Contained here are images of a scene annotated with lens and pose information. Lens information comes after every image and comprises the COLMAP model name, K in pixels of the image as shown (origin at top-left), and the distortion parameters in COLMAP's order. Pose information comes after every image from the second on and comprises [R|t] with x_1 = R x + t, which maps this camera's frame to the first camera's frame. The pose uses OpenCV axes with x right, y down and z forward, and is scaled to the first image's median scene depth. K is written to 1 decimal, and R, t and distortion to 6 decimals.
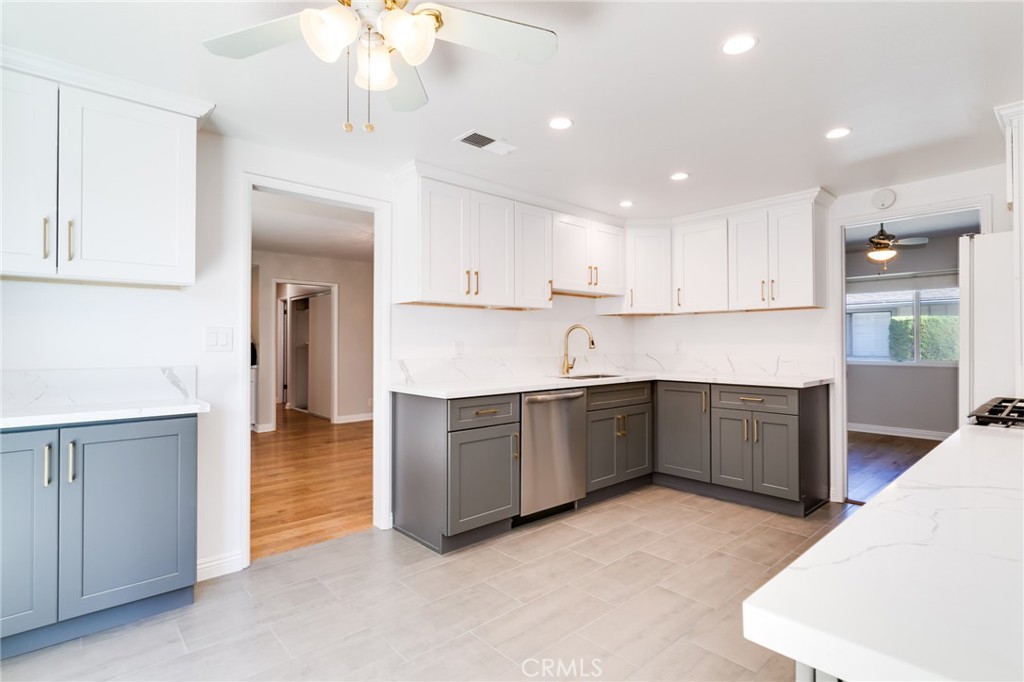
lens RADIAL K [[505.9, 0, 519.6], [0, 505.9, 337.3], [0, 0, 1]] dist [-0.003438, -0.000164]
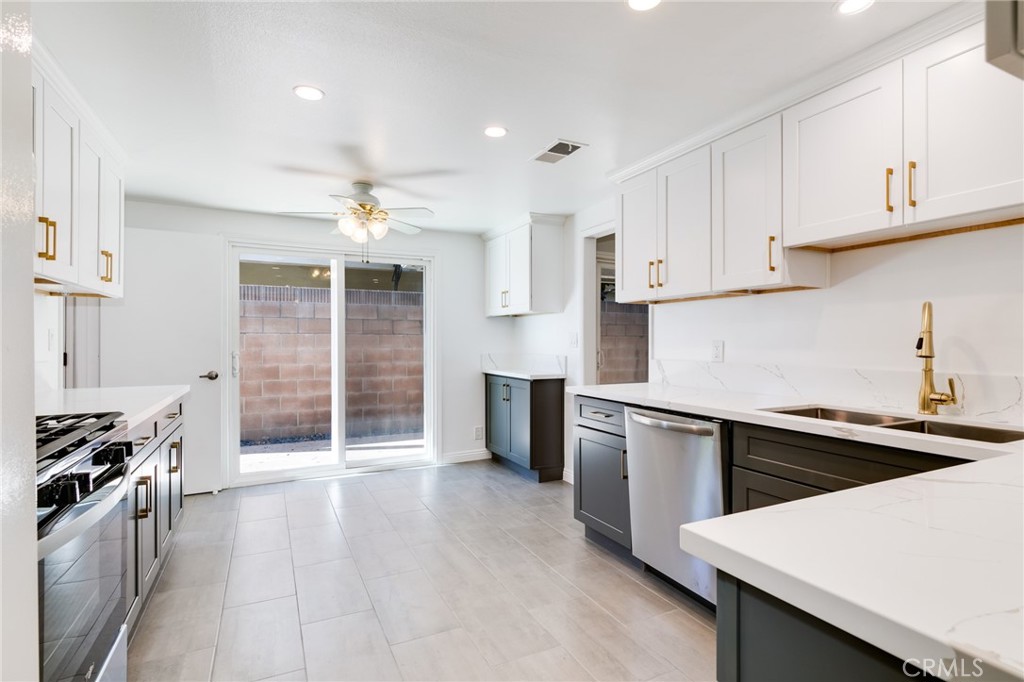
lens RADIAL K [[505.9, 0, 519.0], [0, 505.9, 343.1], [0, 0, 1]] dist [-0.003438, -0.000164]
pose [[-0.277566, 0.001580, -0.960705, 0.865153], [0.009647, 0.999953, -0.001143, 0.011191], [0.960658, -0.009585, -0.277568, 1.084879]]
